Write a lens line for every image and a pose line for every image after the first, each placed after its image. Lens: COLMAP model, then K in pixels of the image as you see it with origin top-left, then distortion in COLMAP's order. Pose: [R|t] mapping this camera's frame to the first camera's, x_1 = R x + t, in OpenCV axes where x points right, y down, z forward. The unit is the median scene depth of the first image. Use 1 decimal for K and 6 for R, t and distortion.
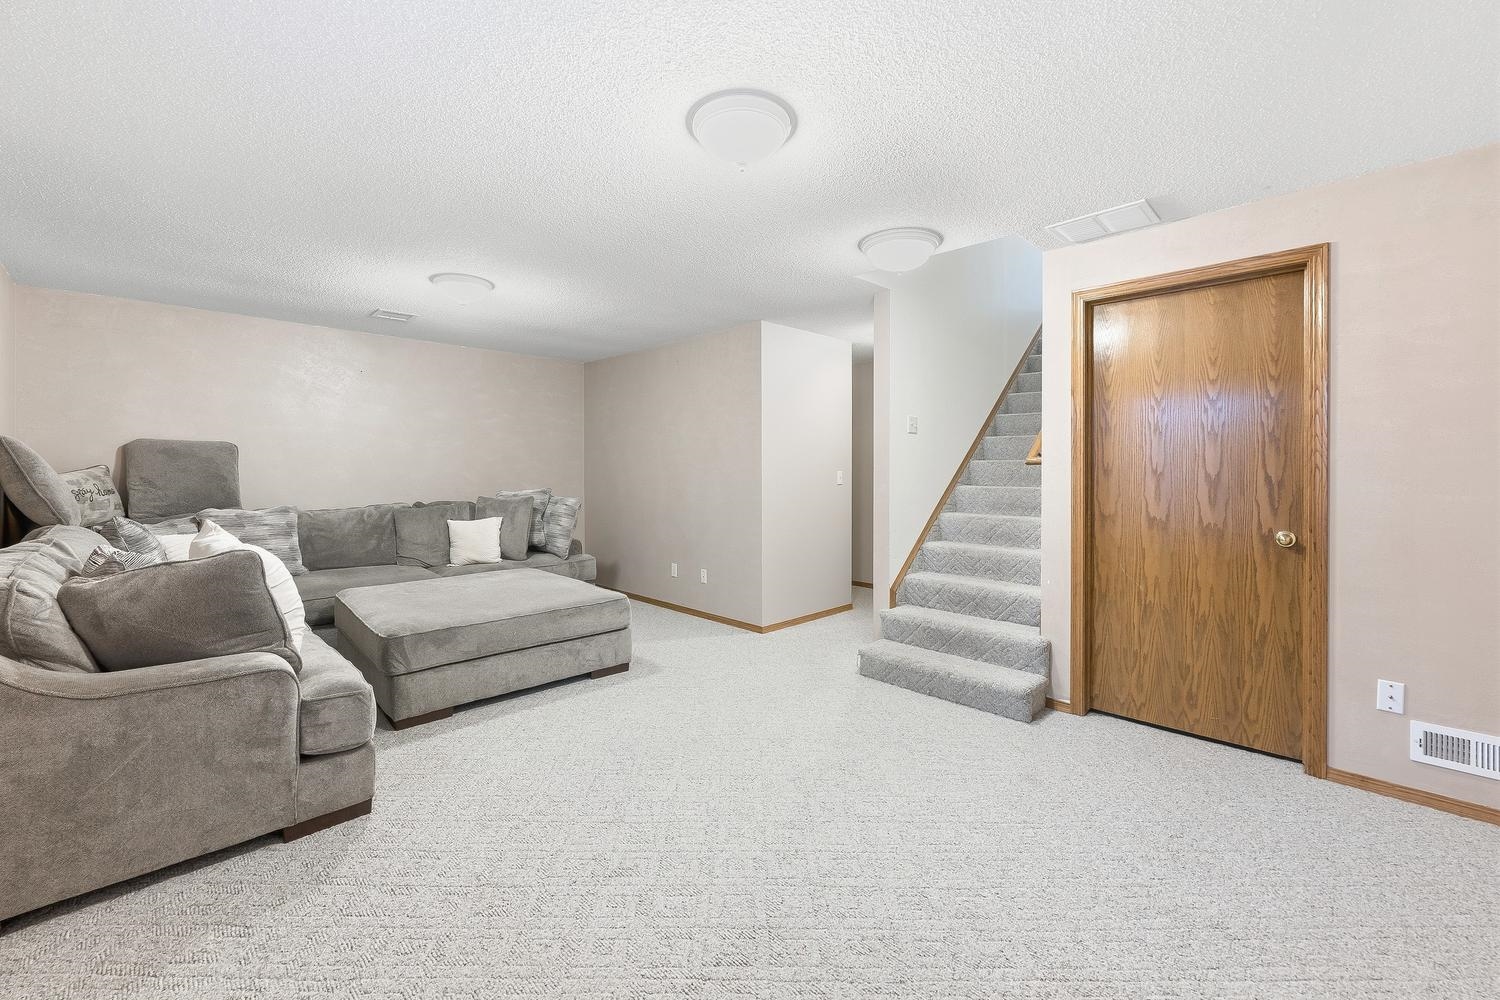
lens RADIAL K [[612.5, 0, 749.8], [0, 612.5, 481.2], [0, 0, 1]] dist [0.000003, 0.000113]
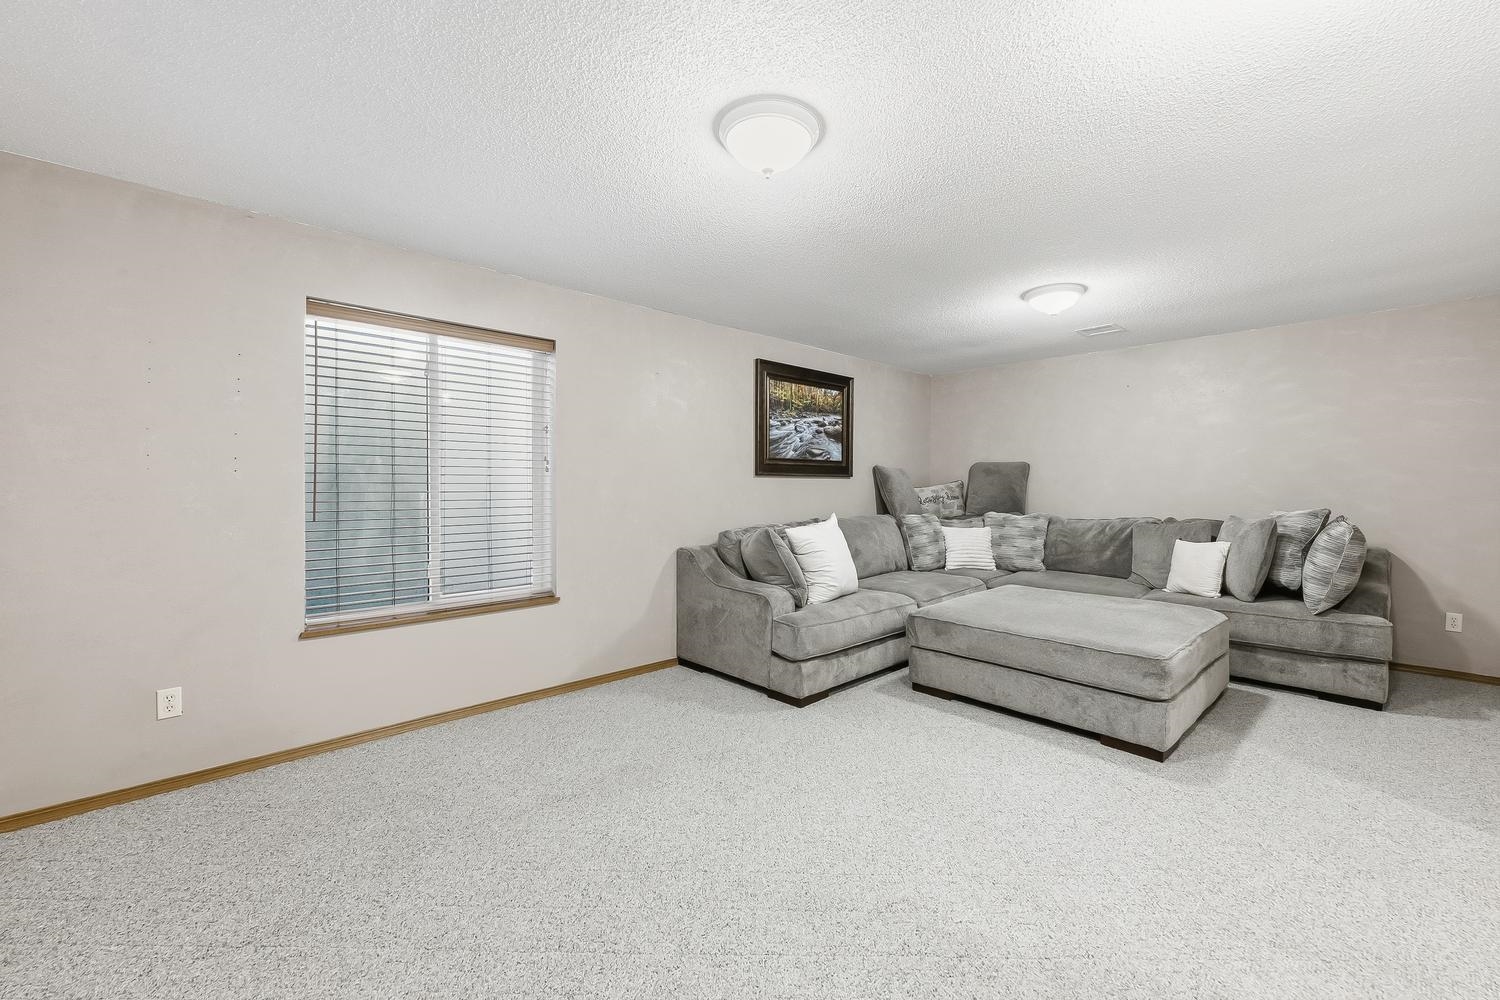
lens RADIAL K [[612.1, 0, 750.0], [0, 612.1, 500.0], [0, 0, 1]] dist [-0.000137, -0.000014]
pose [[-0.027474, 0.024809, -0.999315, 0.484555], [-0.015967, 0.999554, 0.025254, -0.007189], [0.999495, 0.016650, -0.027066, 0.491896]]
